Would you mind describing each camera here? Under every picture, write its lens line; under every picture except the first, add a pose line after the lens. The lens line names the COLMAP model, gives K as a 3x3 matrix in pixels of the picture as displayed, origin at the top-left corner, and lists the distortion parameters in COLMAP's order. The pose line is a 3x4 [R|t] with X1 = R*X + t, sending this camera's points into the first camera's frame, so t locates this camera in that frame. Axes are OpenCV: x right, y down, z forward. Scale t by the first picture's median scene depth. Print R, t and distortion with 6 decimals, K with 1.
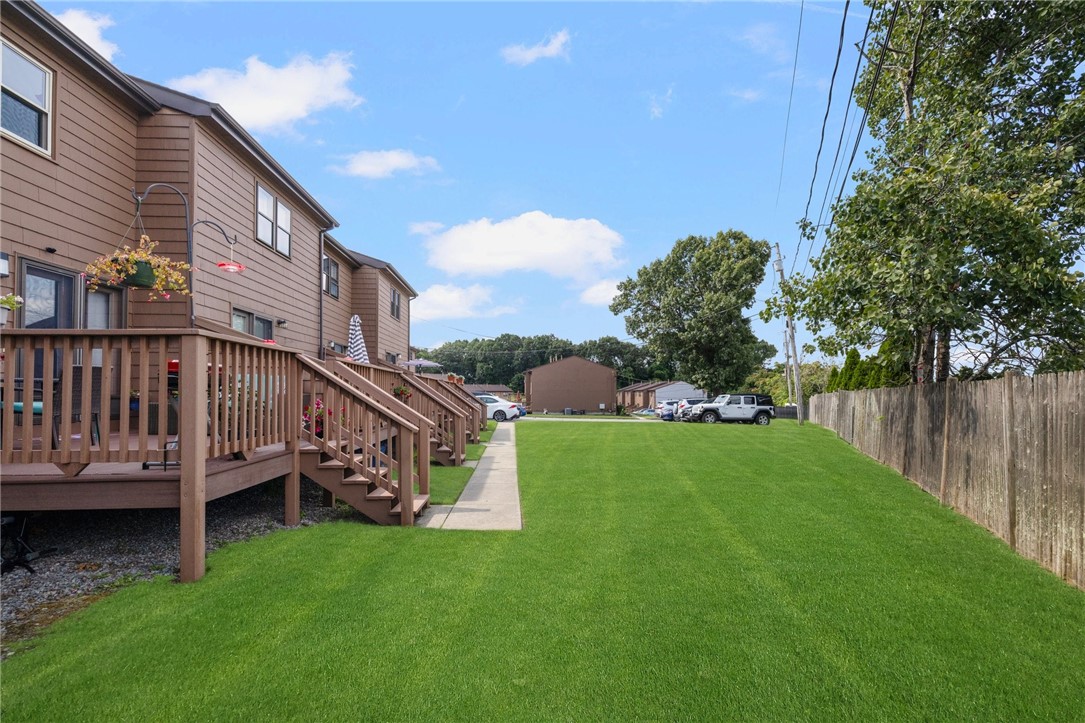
lens RADIAL K [[466.5, 0, 541.6], [0, 466.5, 385.4], [0, 0, 1]] dist [-0.002713, -0.000028]
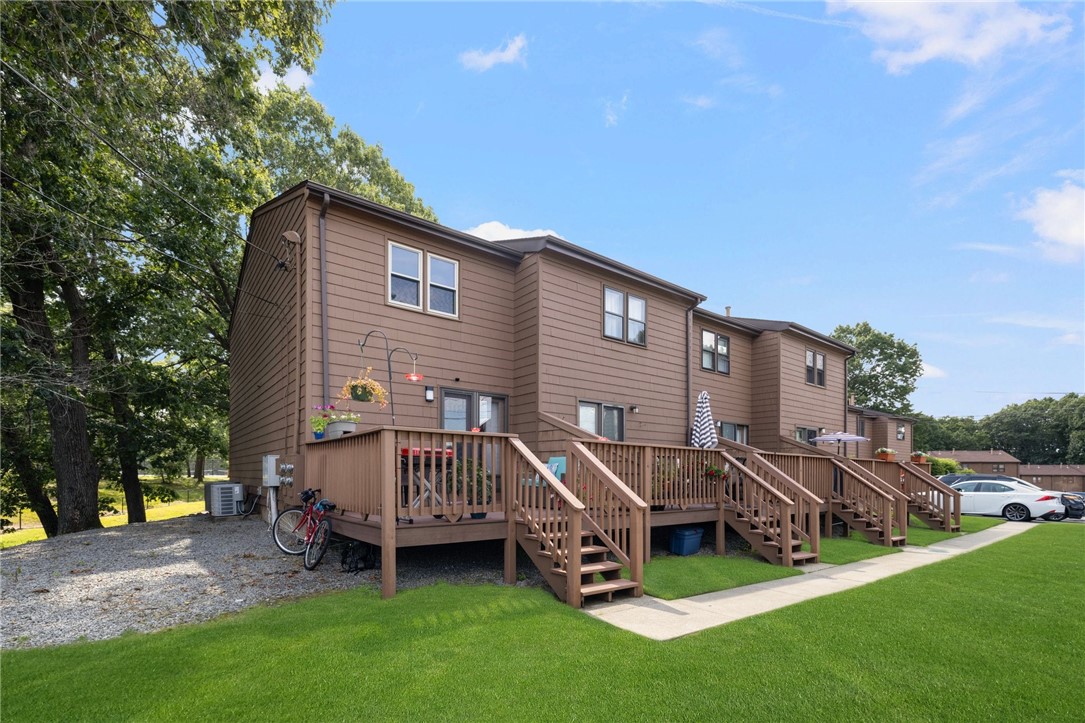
lens RADIAL K [[501.4, 0, 540.3], [0, 501.4, 473.9], [0, 0, 1]] dist [-0.001653, -0.000031]
pose [[0.562879, -0.003458, -0.826532, 0.298633], [0.010315, 0.999943, 0.002841, 0.011446], [0.826475, -0.010125, 0.562882, 0.192604]]
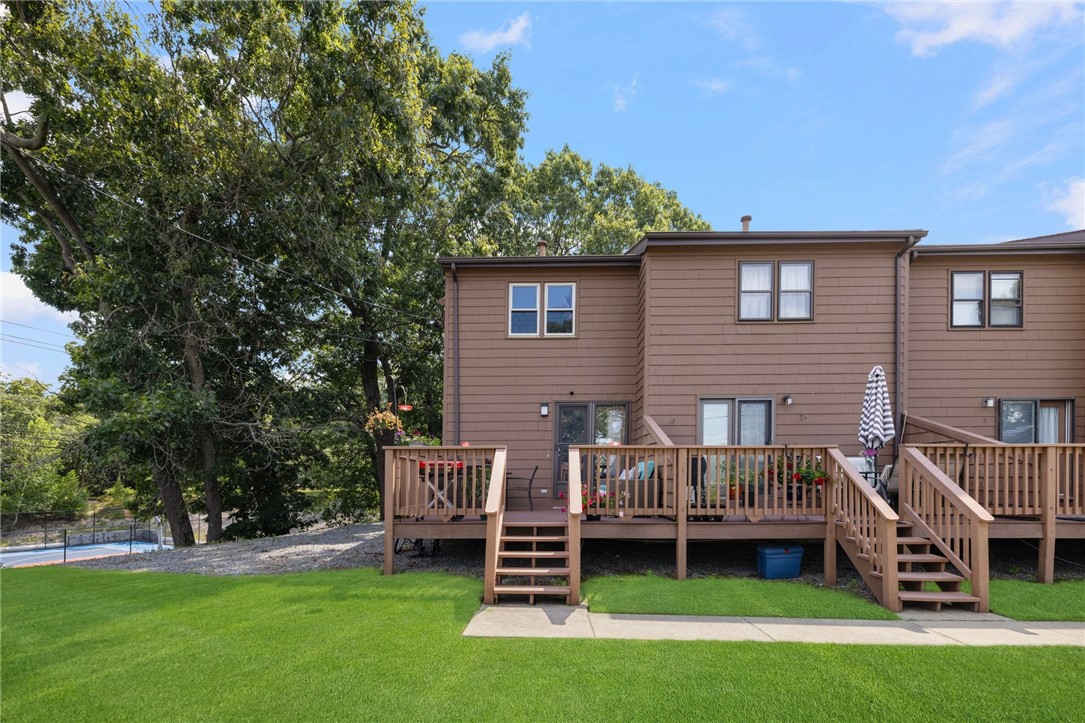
lens RADIAL K [[501.9, 0, 543.2], [0, 501.9, 482.7], [0, 0, 1]] dist [0.002270, 0.000198]
pose [[-0.082381, 0.002588, -0.996598, 0.474724], [0.021143, 0.999776, 0.000849, 0.015242], [0.996377, -0.021001, -0.082418, 0.675452]]
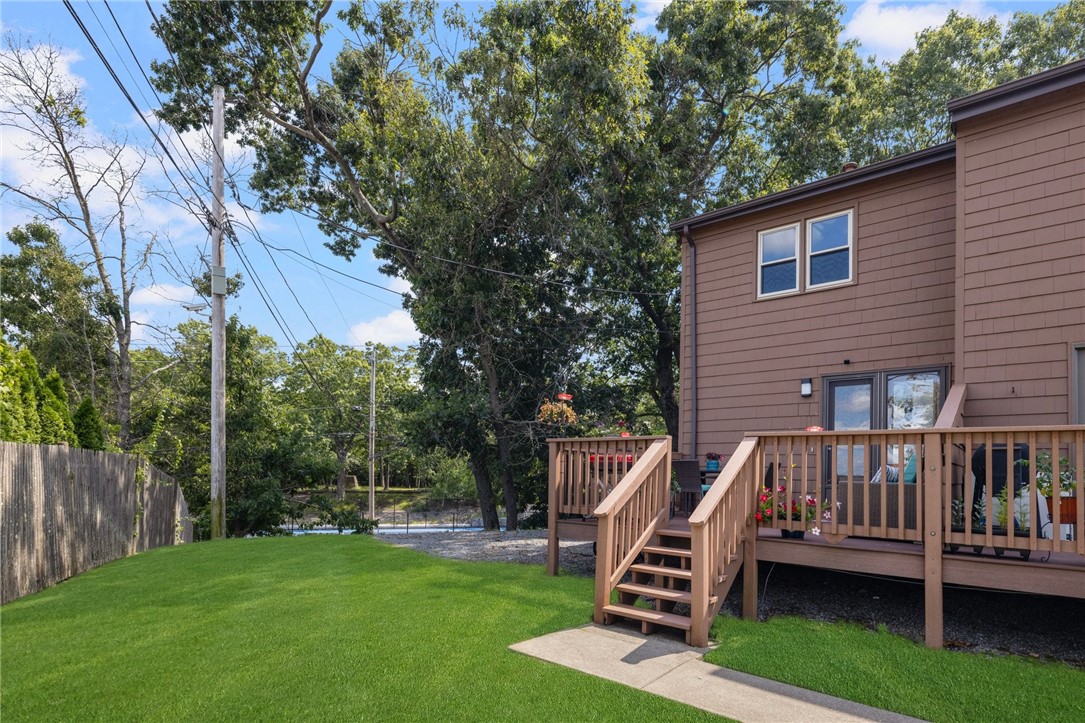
lens RADIAL K [[560.1, 0, 536.3], [0, 560.1, 462.8], [0, 0, 1]] dist [0.002035, 0.000589]
pose [[-0.682511, -0.039052, -0.729832, 0.333376], [-0.014868, 0.999107, -0.039557, 0.021999], [0.730724, -0.016147, -0.682482, 0.907002]]
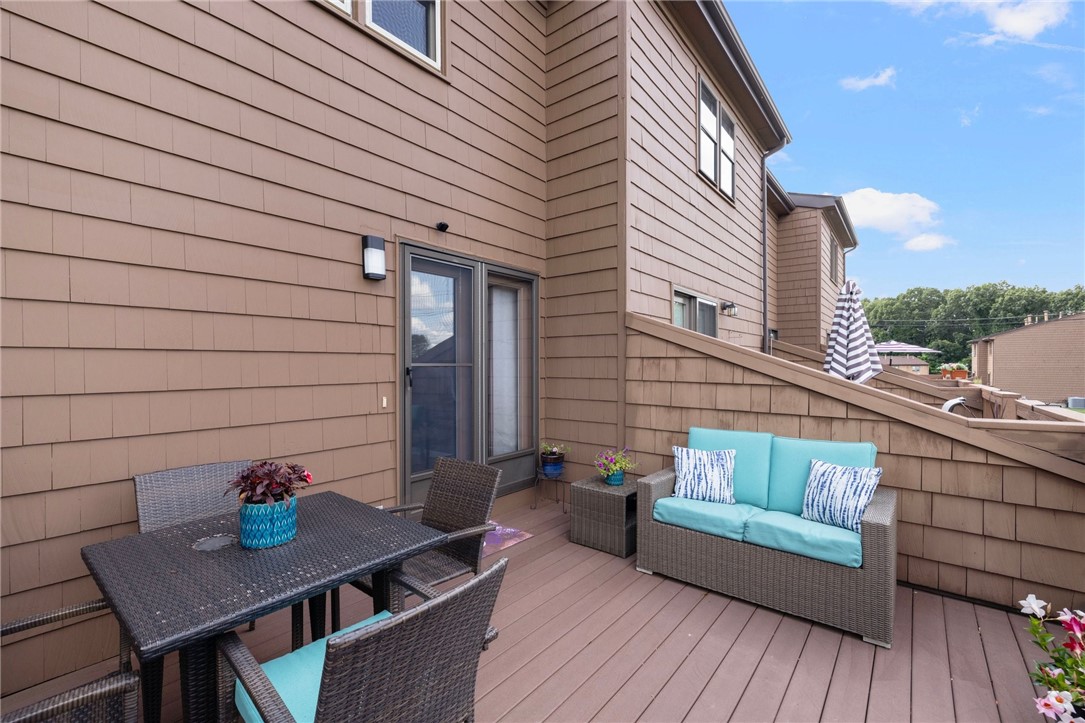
lens RADIAL K [[473.1, 0, 537.9], [0, 473.1, 365.6], [0, 0, 1]] dist [0.001716, 0.000092]
pose [[0.746519, -0.001811, -0.665362, -0.364334], [0.014700, 0.999797, 0.013772, -0.077243], [0.665202, -0.020061, 0.746394, 0.406774]]
